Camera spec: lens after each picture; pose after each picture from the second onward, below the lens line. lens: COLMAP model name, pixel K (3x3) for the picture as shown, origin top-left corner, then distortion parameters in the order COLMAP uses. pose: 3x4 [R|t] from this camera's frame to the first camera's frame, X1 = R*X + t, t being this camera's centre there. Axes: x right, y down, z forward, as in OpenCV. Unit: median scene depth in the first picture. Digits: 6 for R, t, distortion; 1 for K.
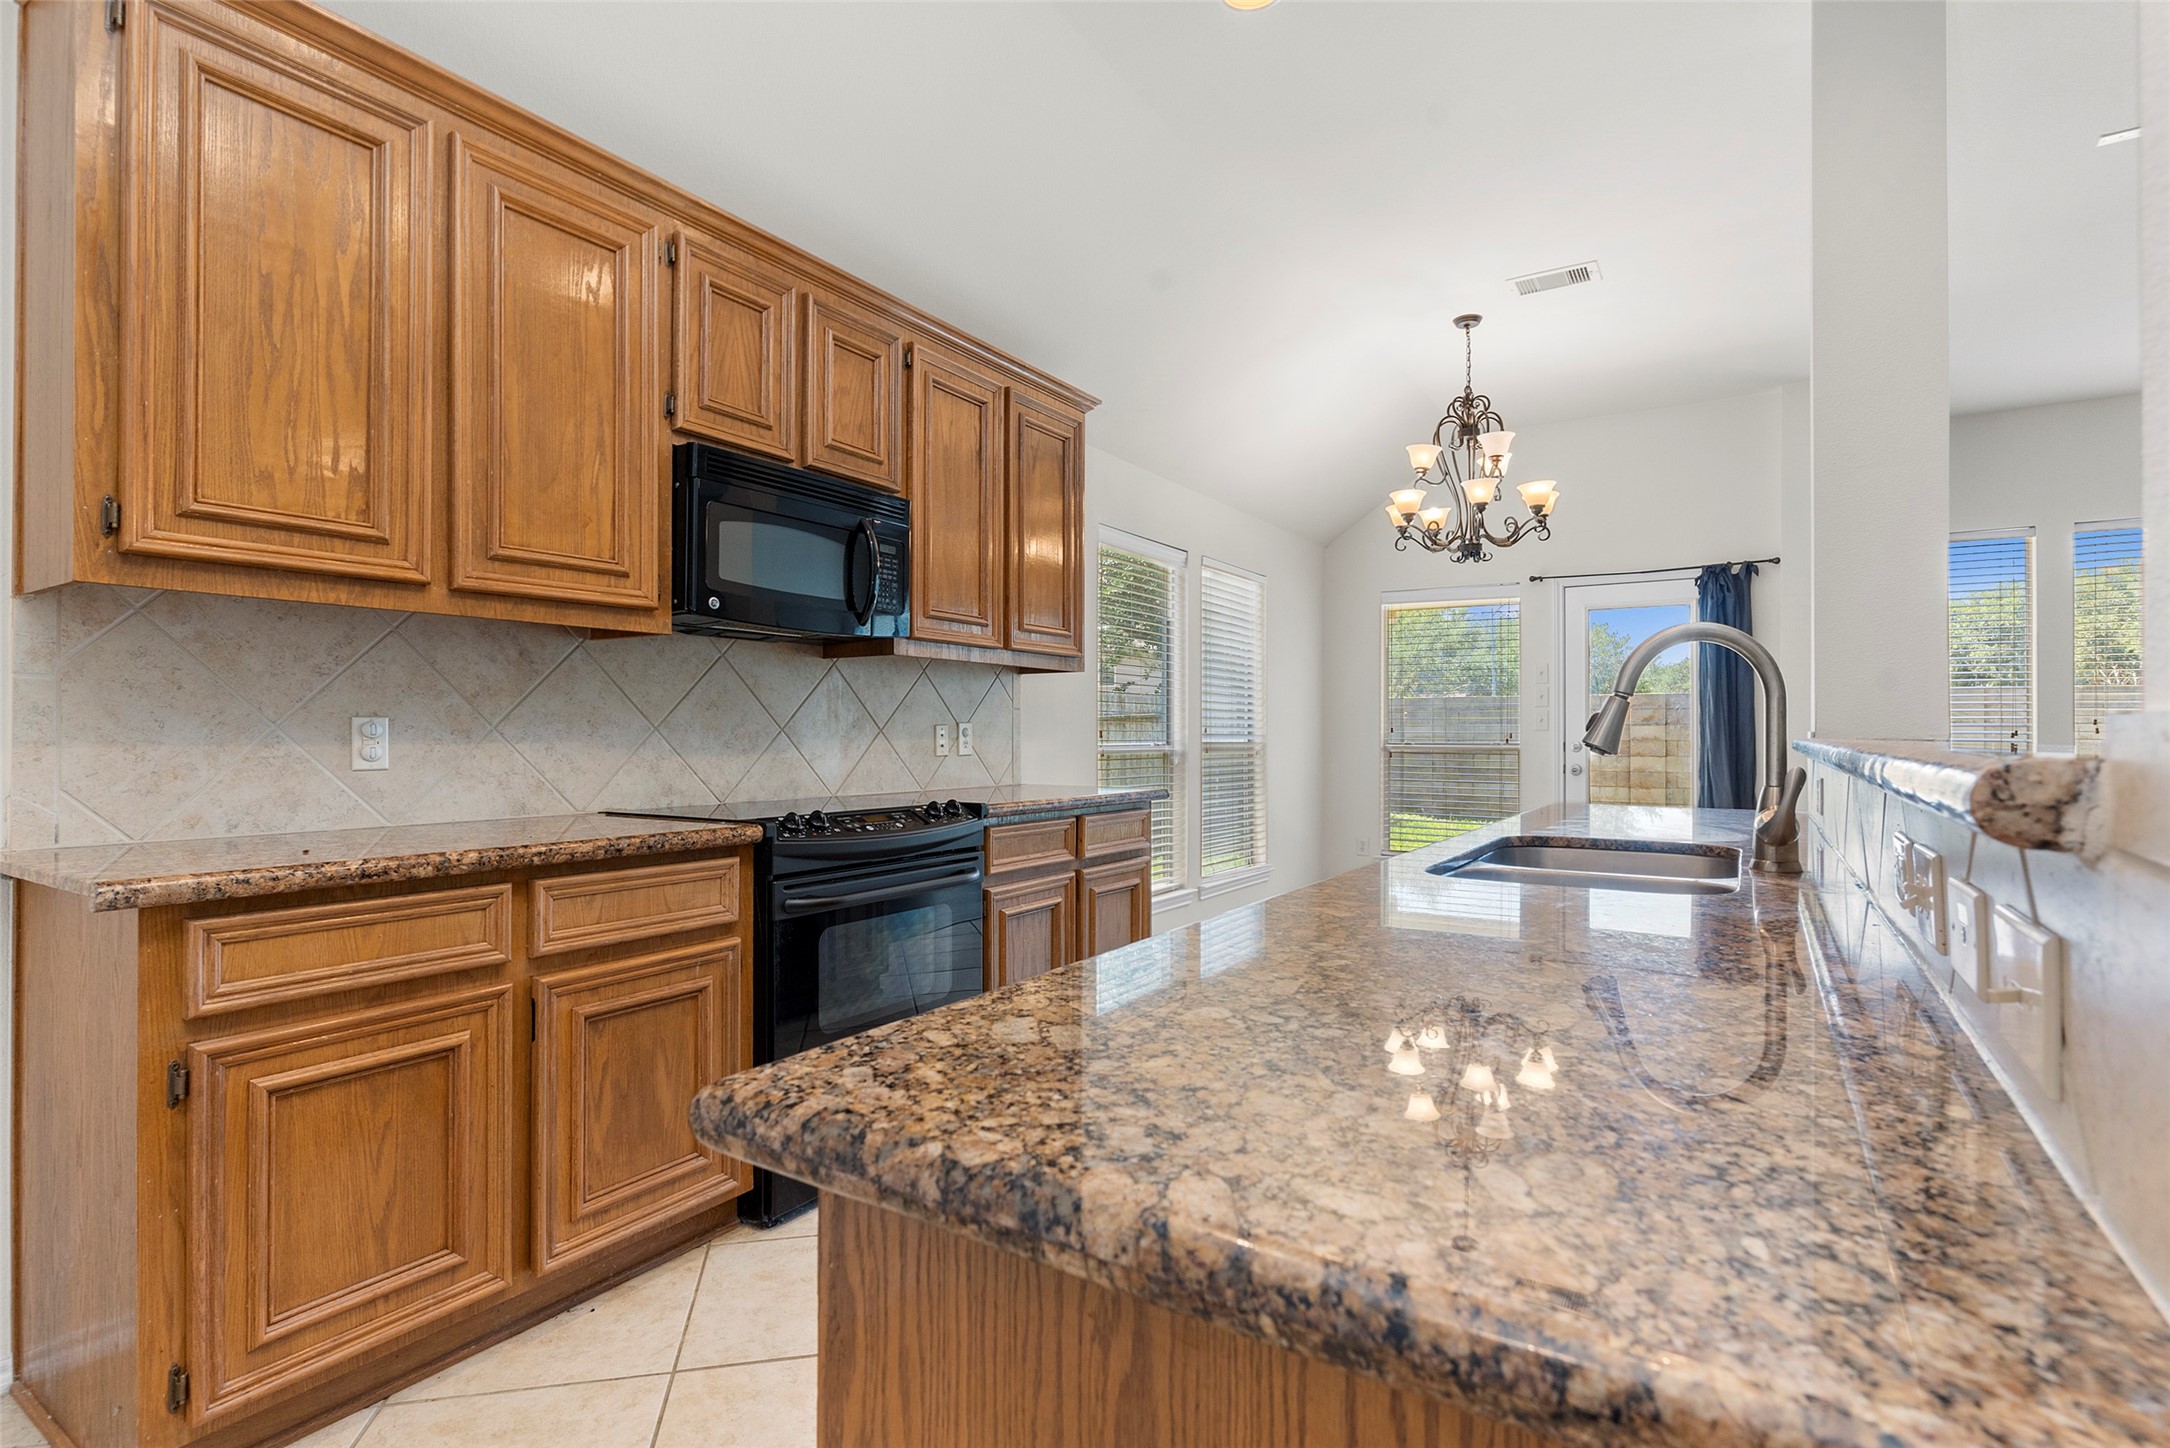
lens RADIAL K [[1049.8, 0, 1085.0], [0, 1049.8, 724.0], [0, 0, 1]] dist [-0.004737, -0.000572]
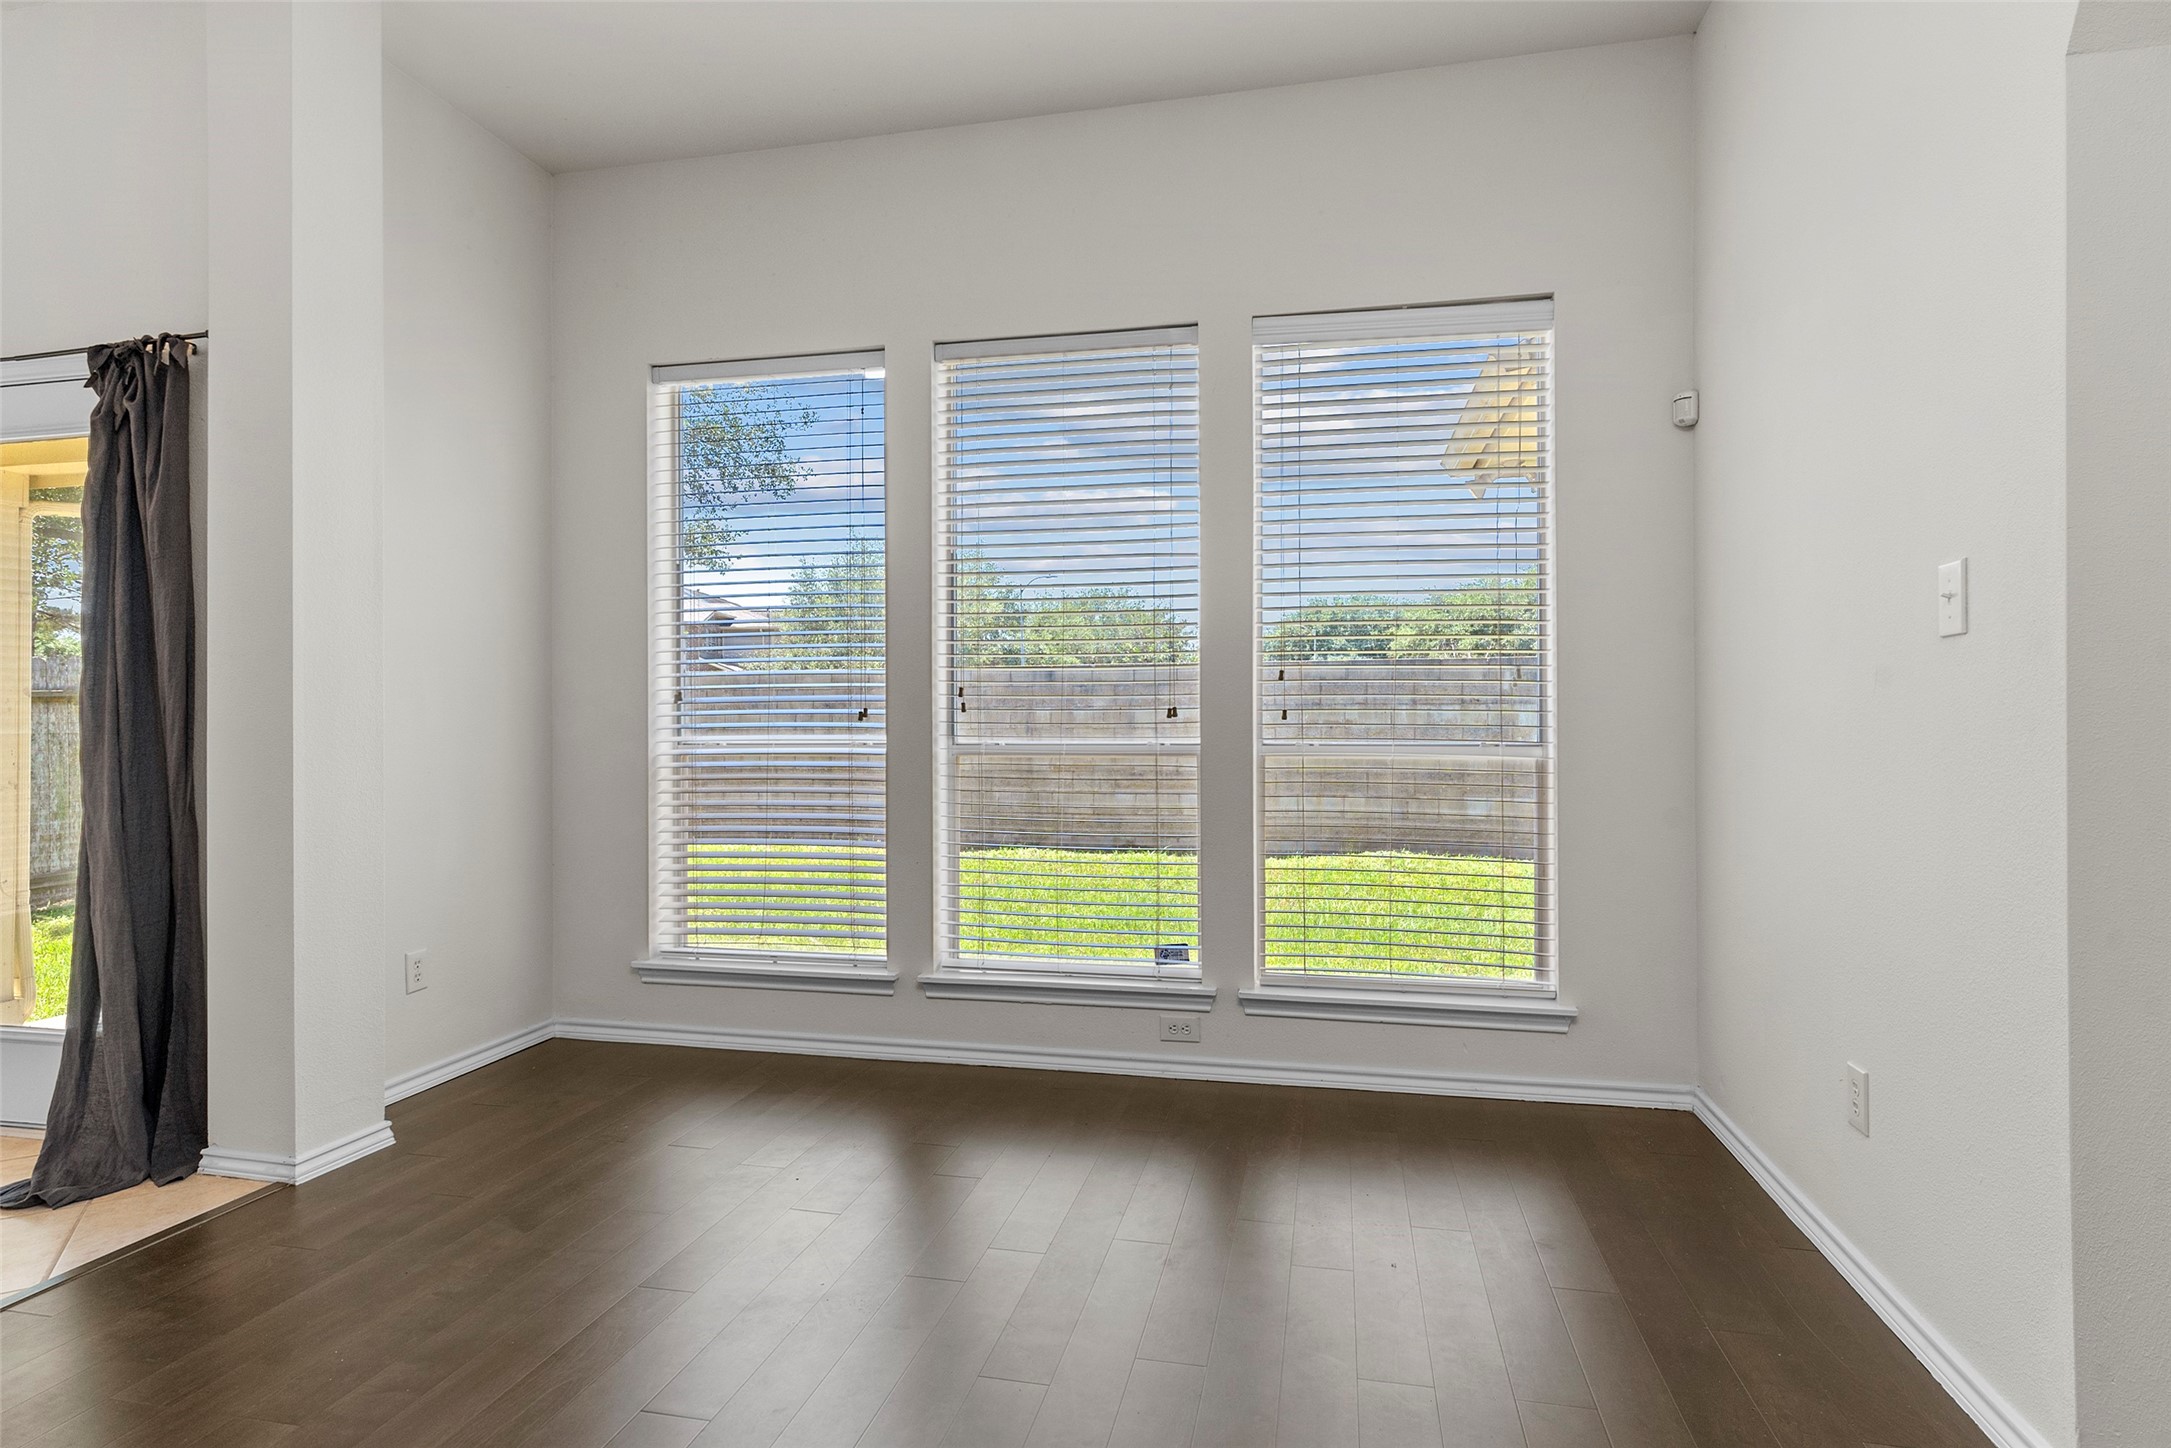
lens RADIAL K [[1146.8, 0, 1081.5], [0, 1146.8, 729.0], [0, 0, 1]] dist [0.002139, -0.000206]
pose [[0.943112, -0.009055, 0.332352, 2.103300], [0.004661, 0.999891, 0.014016, 0.028861], [-0.332443, -0.011669, 0.943051, 0.989730]]
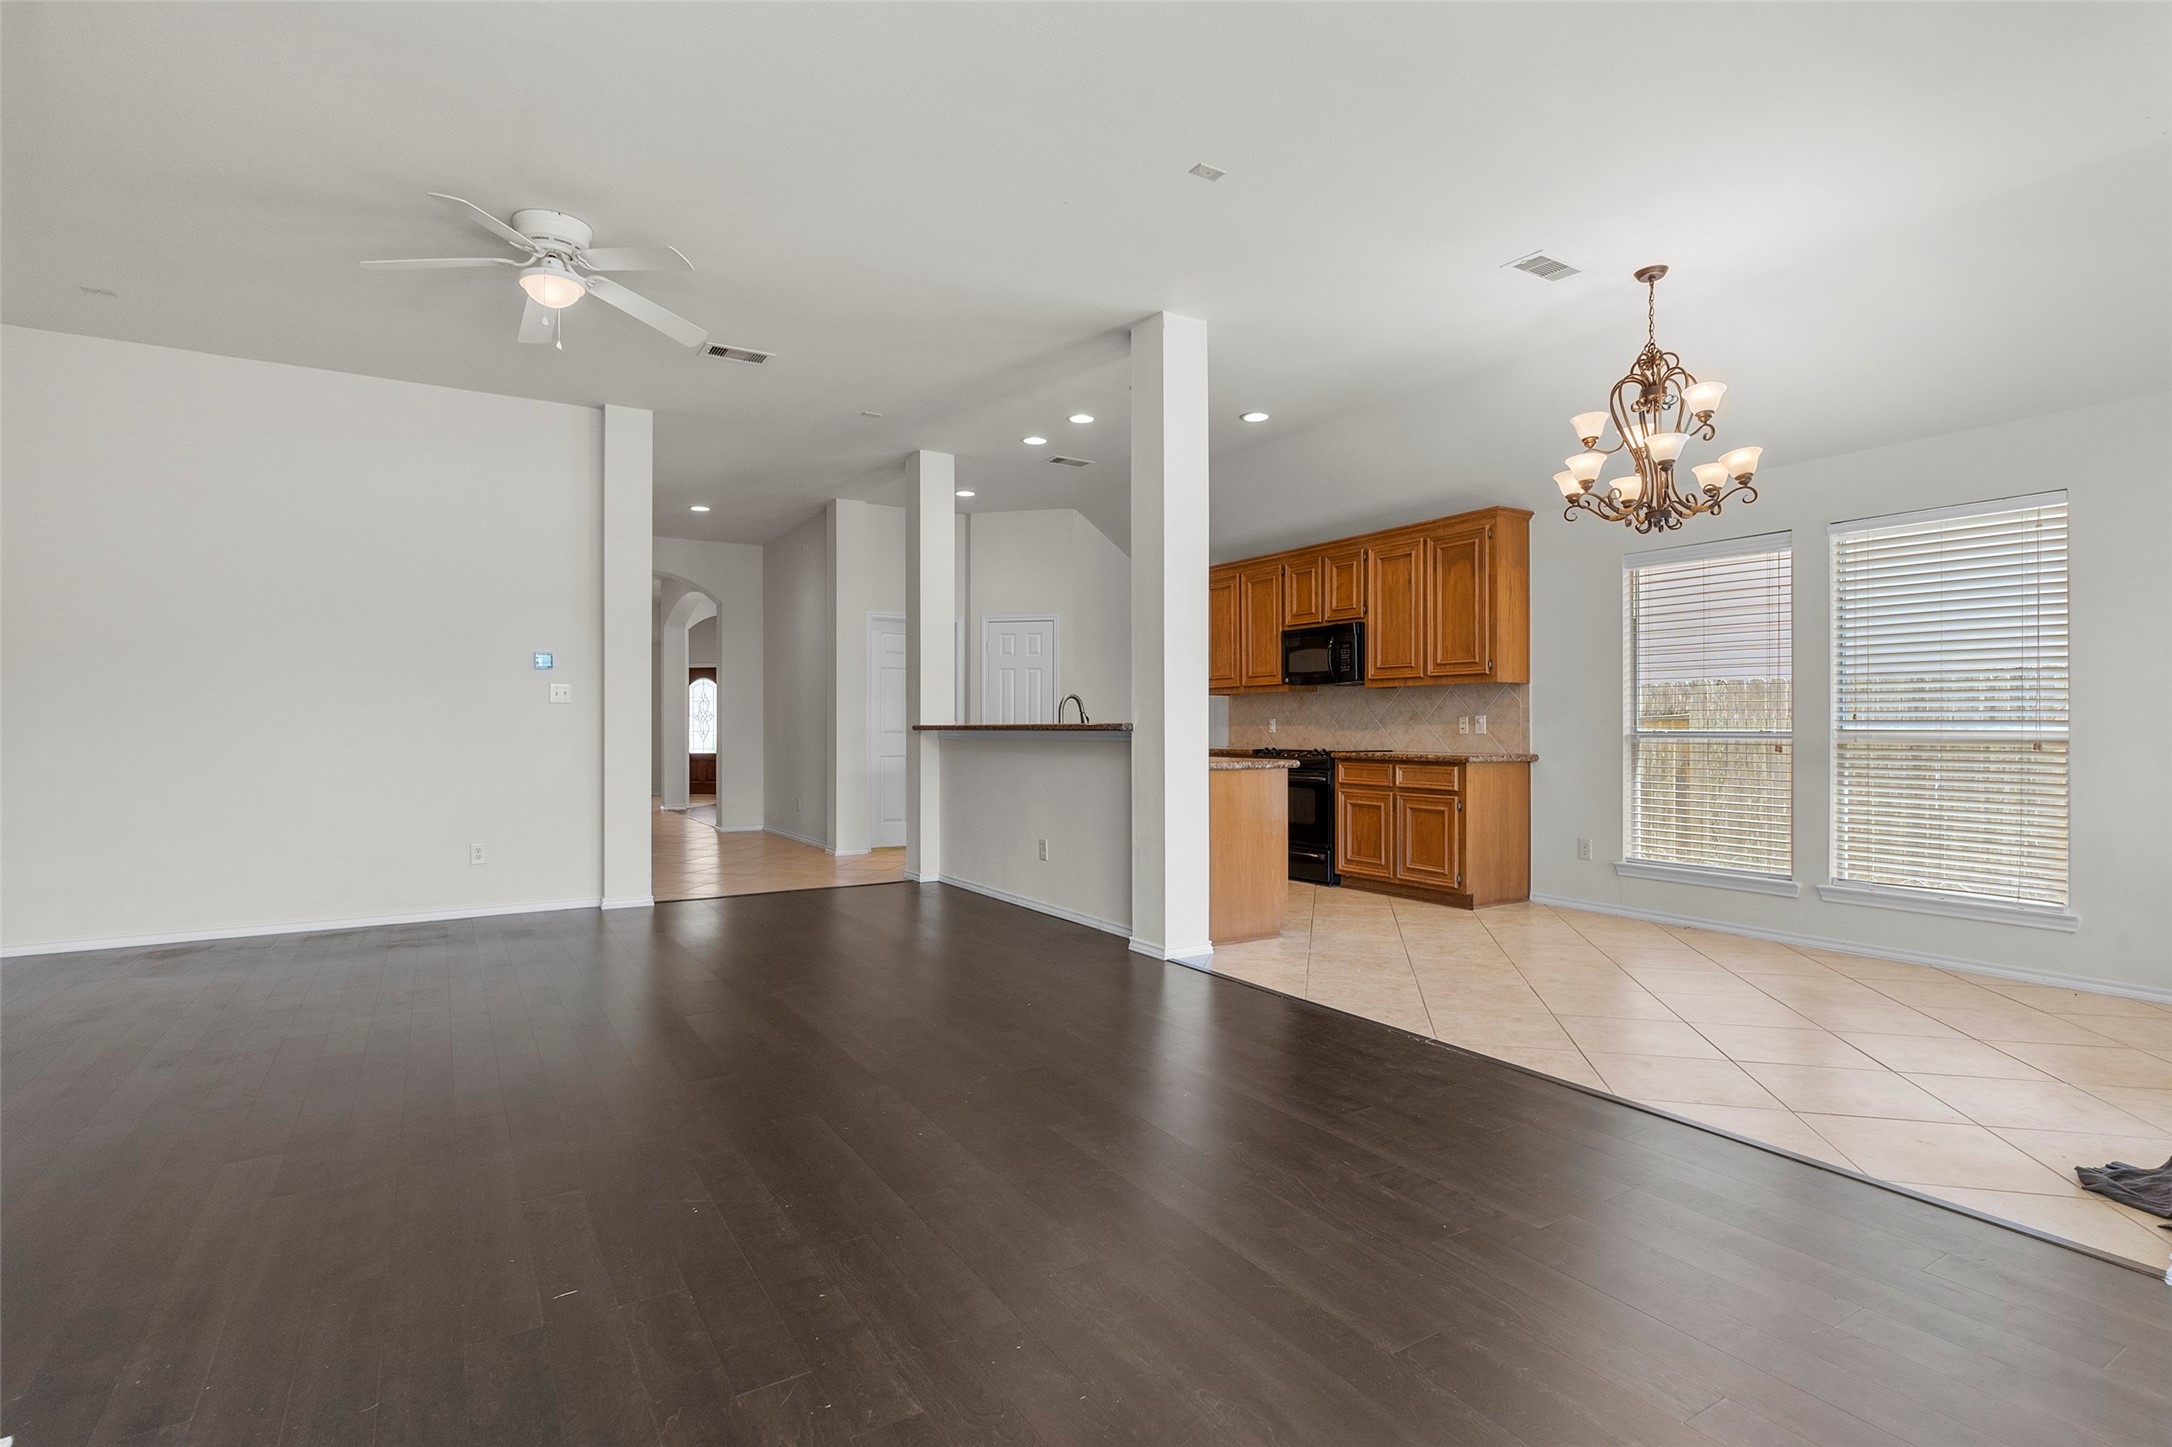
lens RADIAL K [[1050.8, 0, 1086.0], [0, 1050.8, 723.5], [0, 0, 1]] dist [-0.004737, -0.000572]
pose [[-0.431845, -0.005961, -0.901928, 2.915702], [0.006068, 0.999936, -0.009515, 0.041748], [0.901927, -0.009582, -0.431781, 1.942993]]
